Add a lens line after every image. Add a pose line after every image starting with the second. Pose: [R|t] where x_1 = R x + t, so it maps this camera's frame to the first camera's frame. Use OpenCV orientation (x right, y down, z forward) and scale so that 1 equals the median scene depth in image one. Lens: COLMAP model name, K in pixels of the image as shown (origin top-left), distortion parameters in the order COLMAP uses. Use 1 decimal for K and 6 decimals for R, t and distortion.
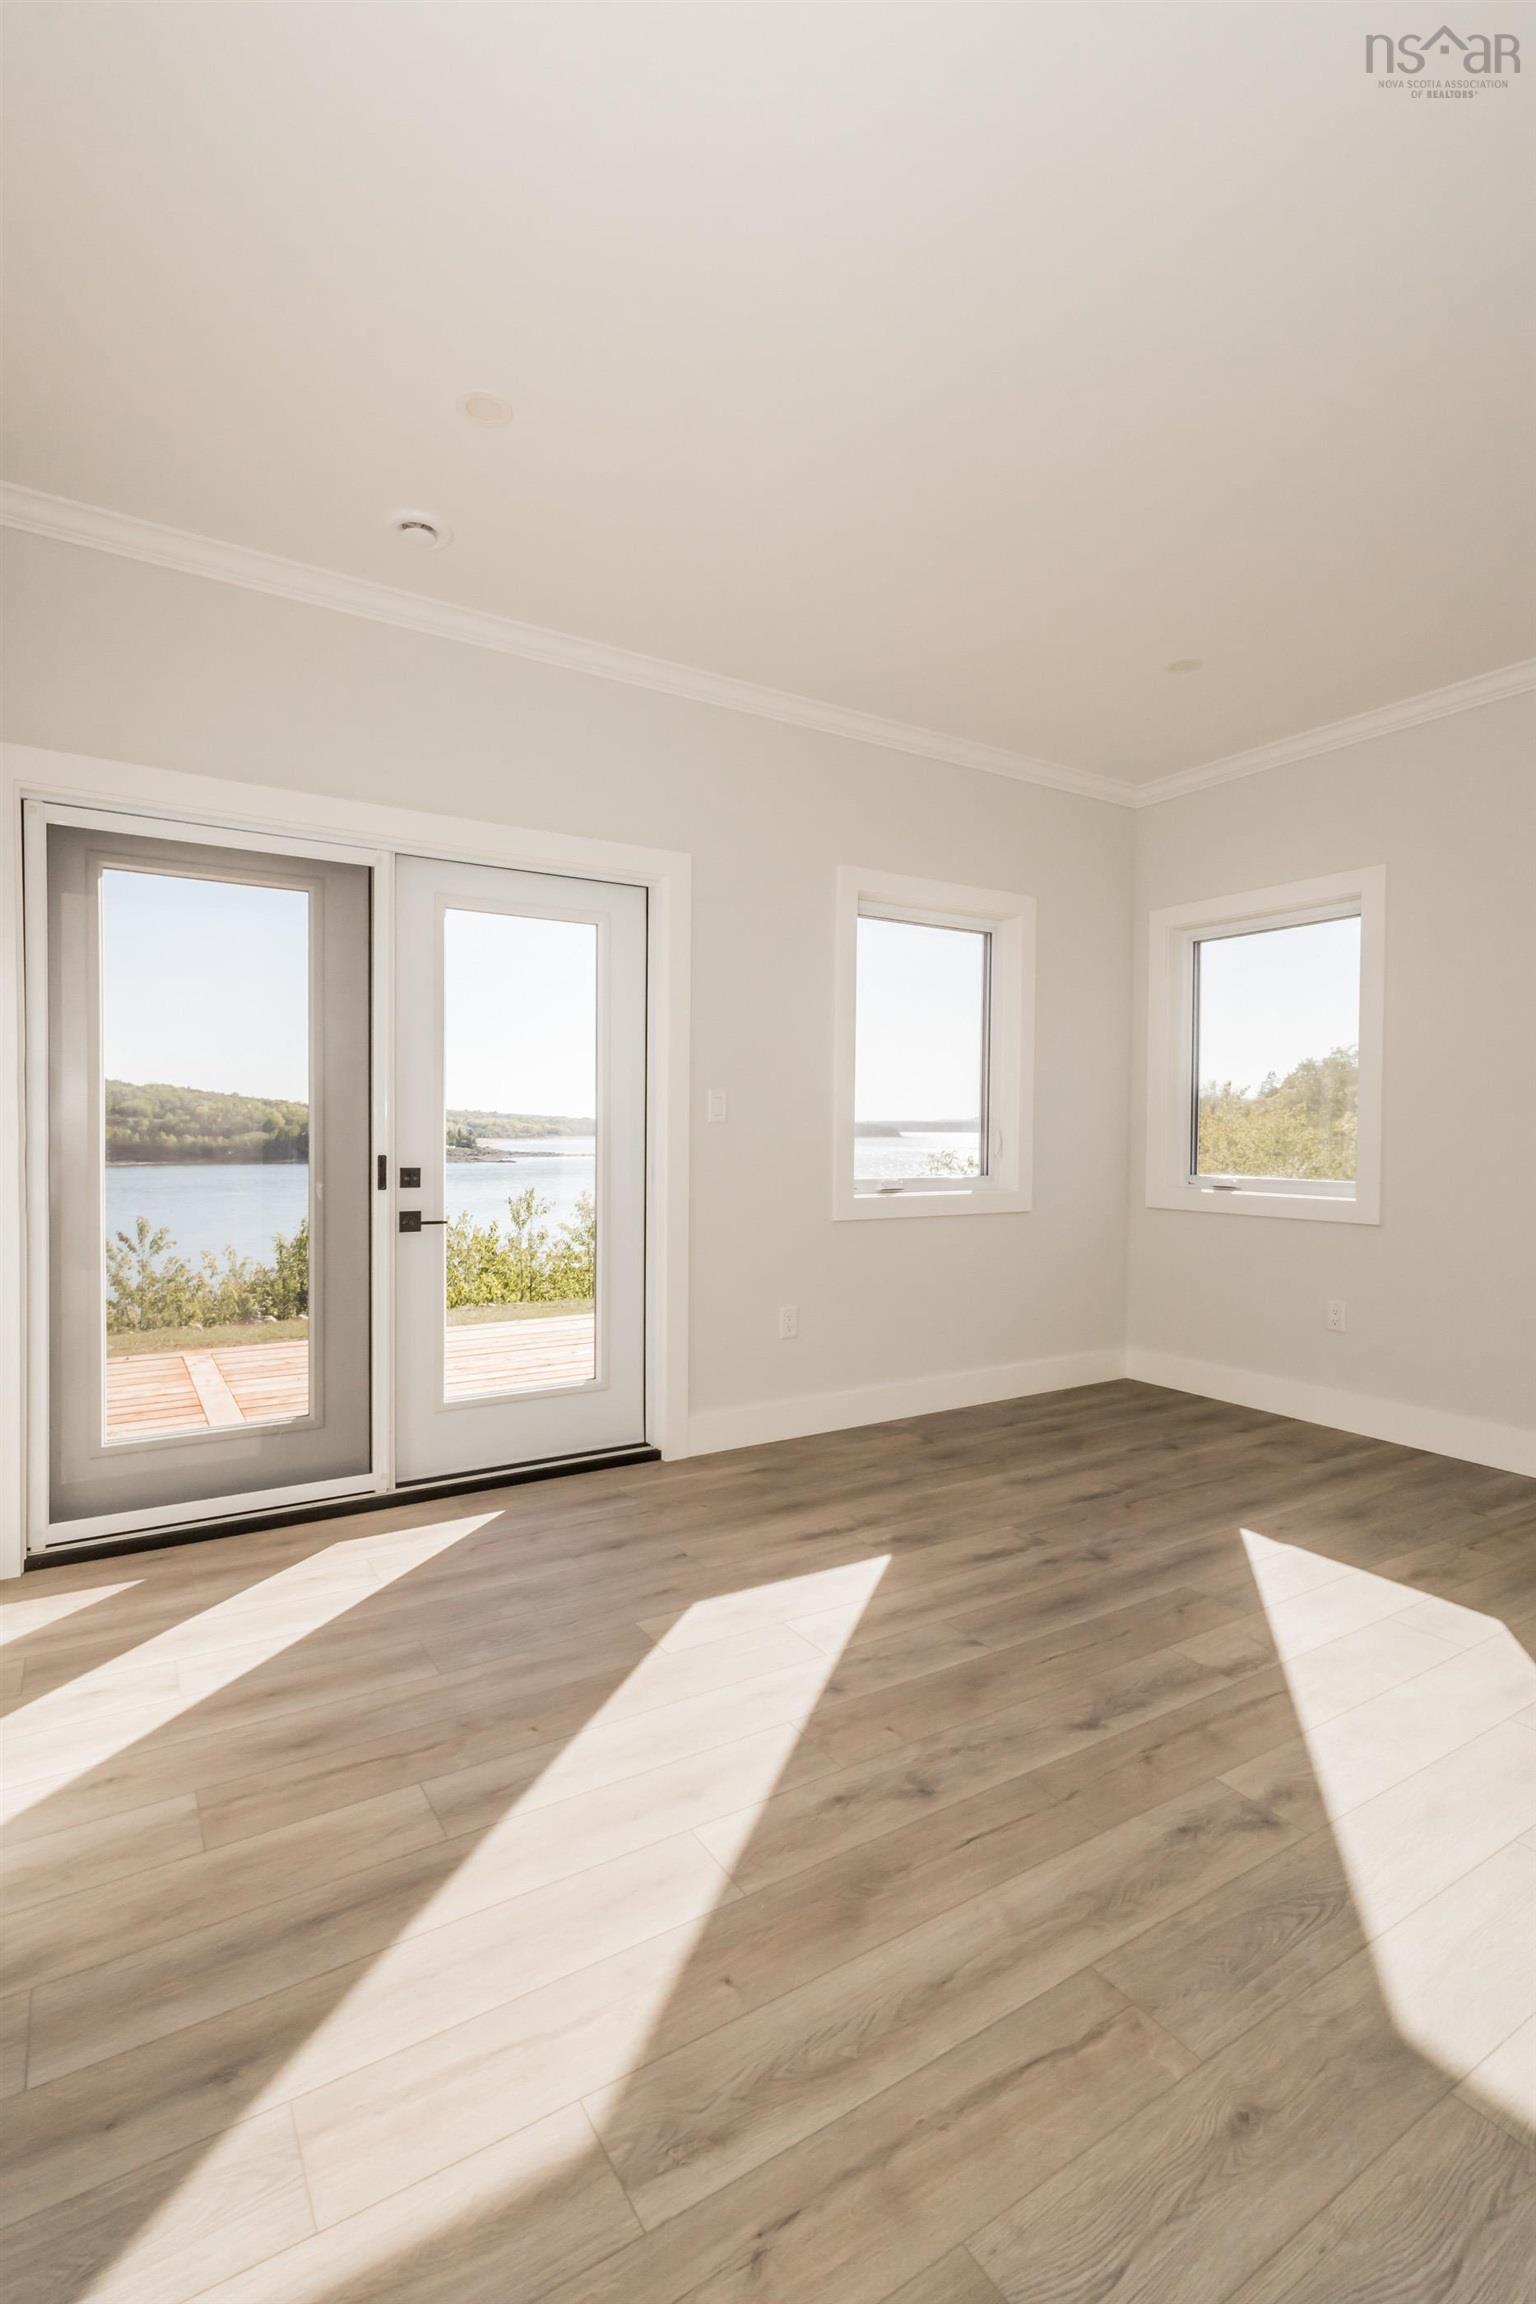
lens RADIAL K [[1064.7, 0, 768.0], [0, 1064.7, 1152.0], [0, 0, 1]] dist [0.002543, 0.000559]
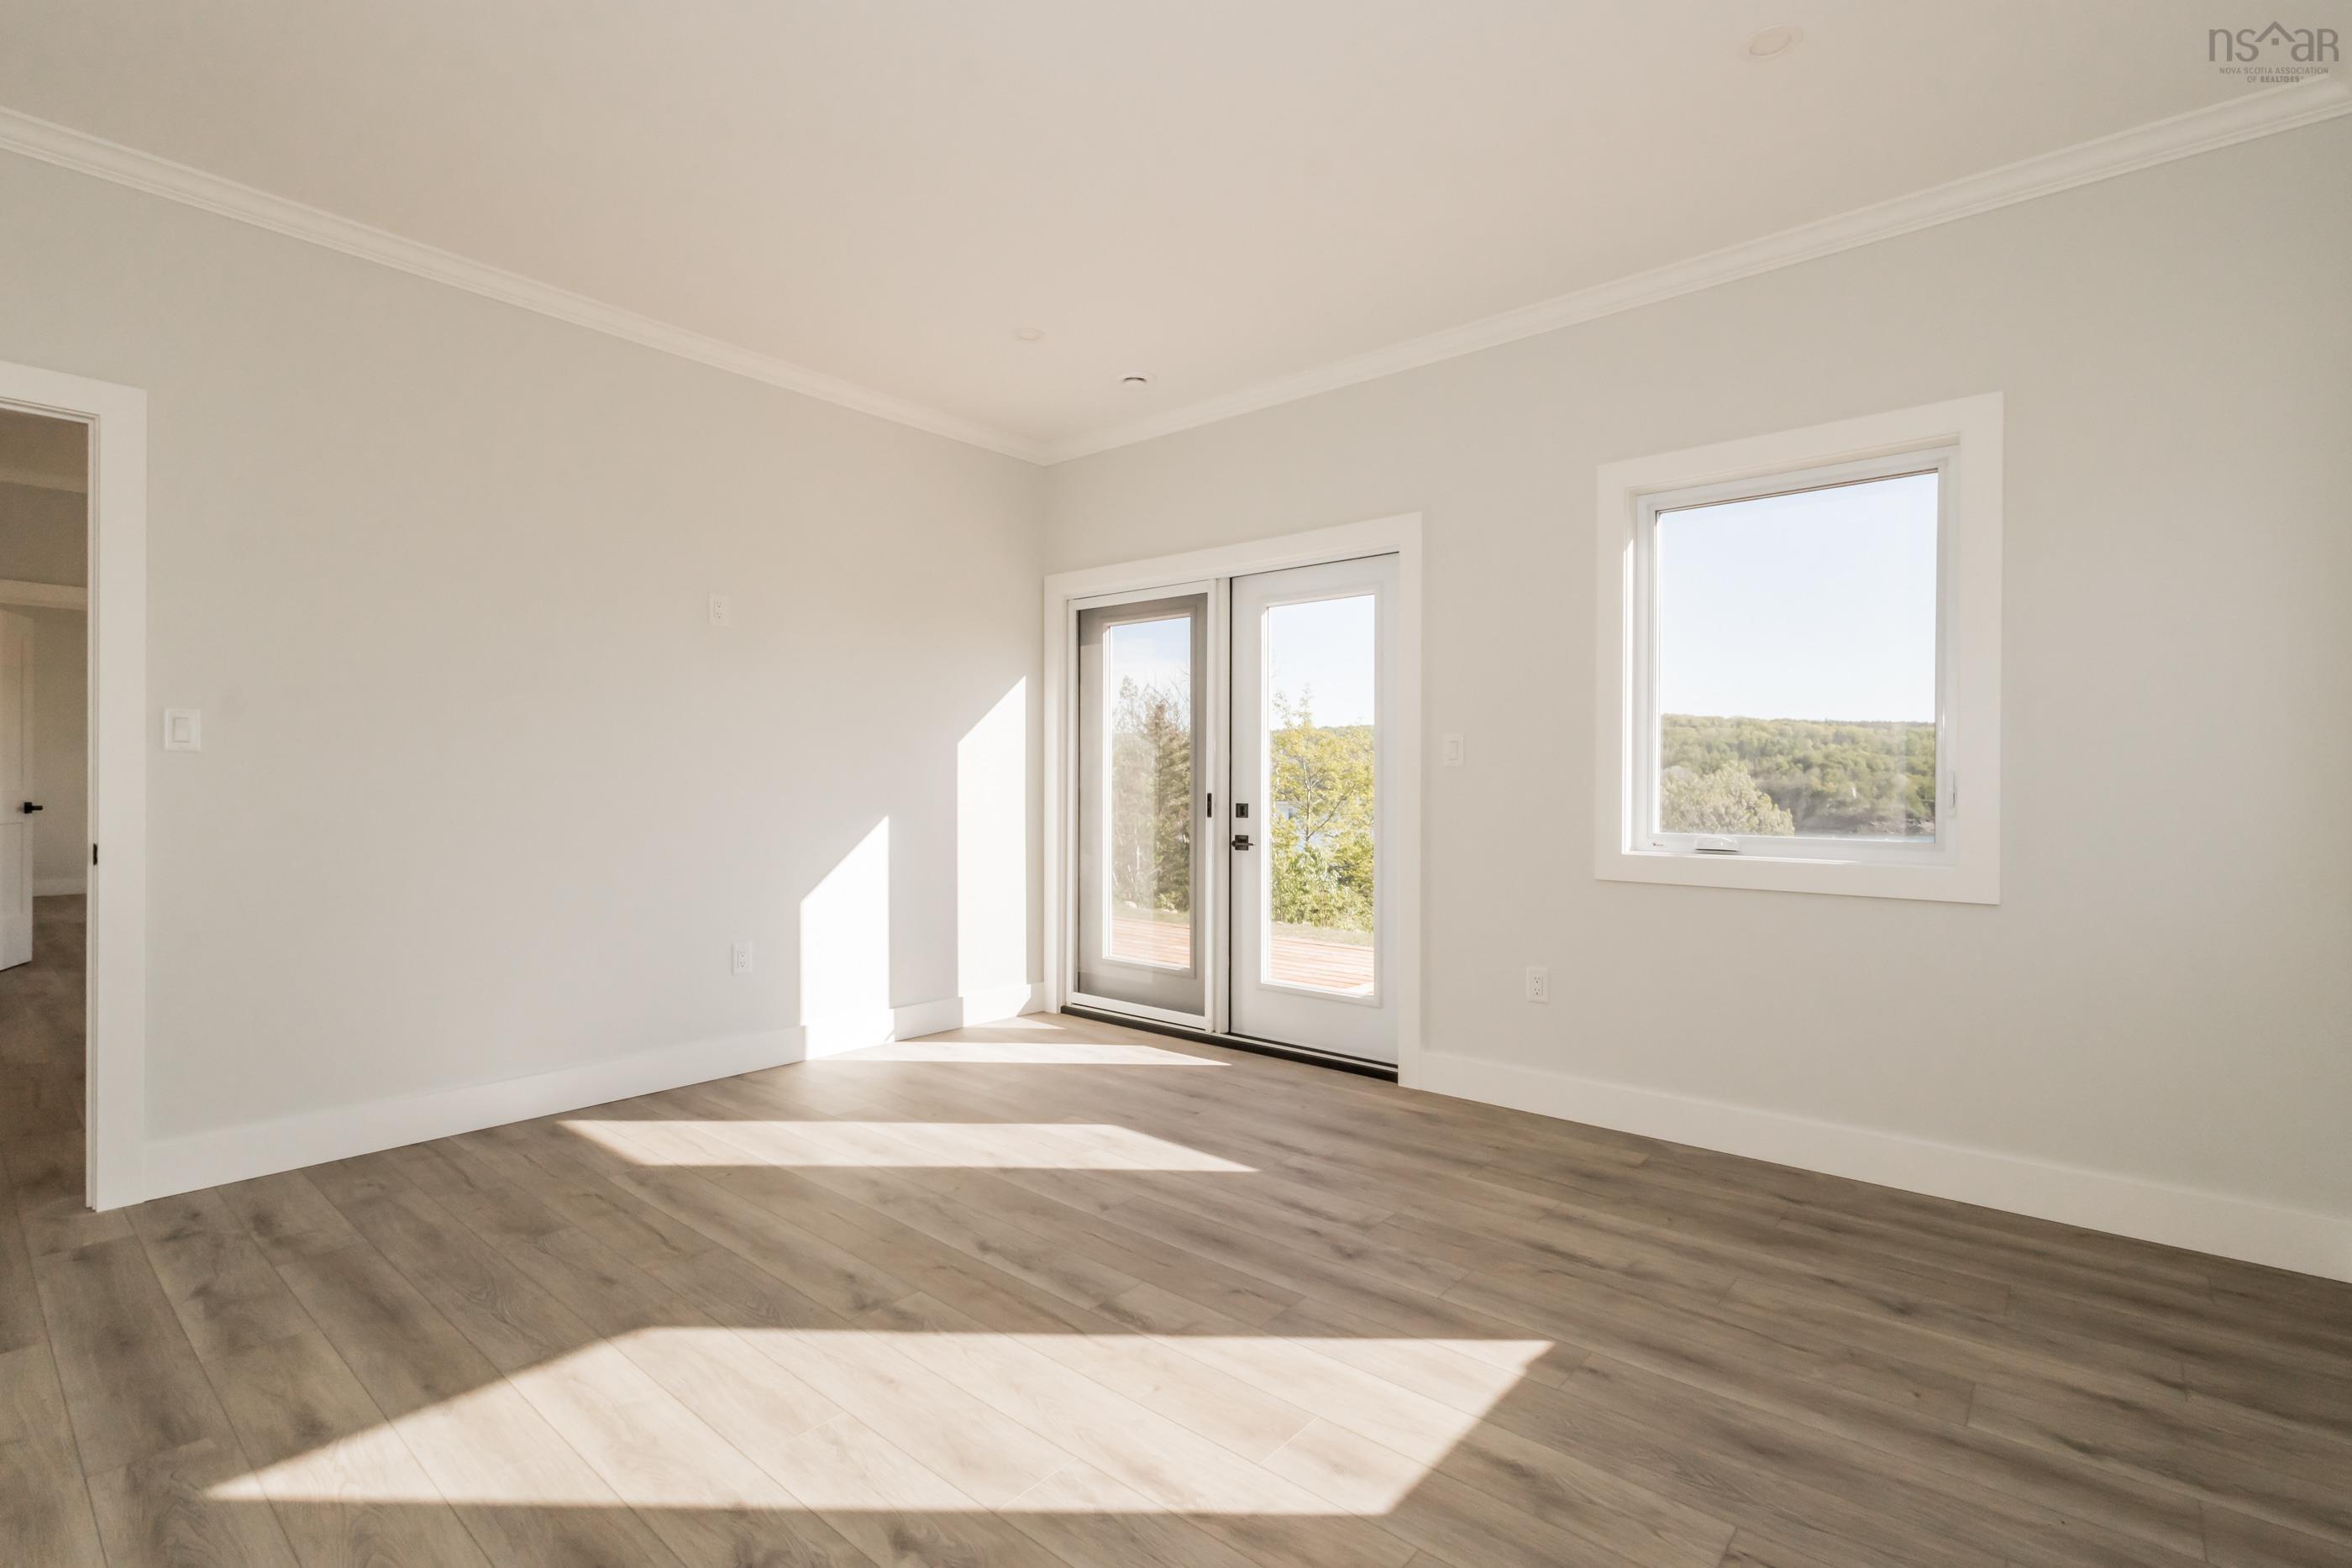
lens RADIAL K [[1086.8, 0, 1179.5], [0, 1086.8, 779.0], [0, 0, 1]] dist [0.002543, 0.000559]
pose [[0.294858, -0.007158, -0.955514, 1.081473], [-0.023014, 0.999629, -0.014590, 0.007104], [0.955264, 0.026292, 0.294584, 0.571917]]
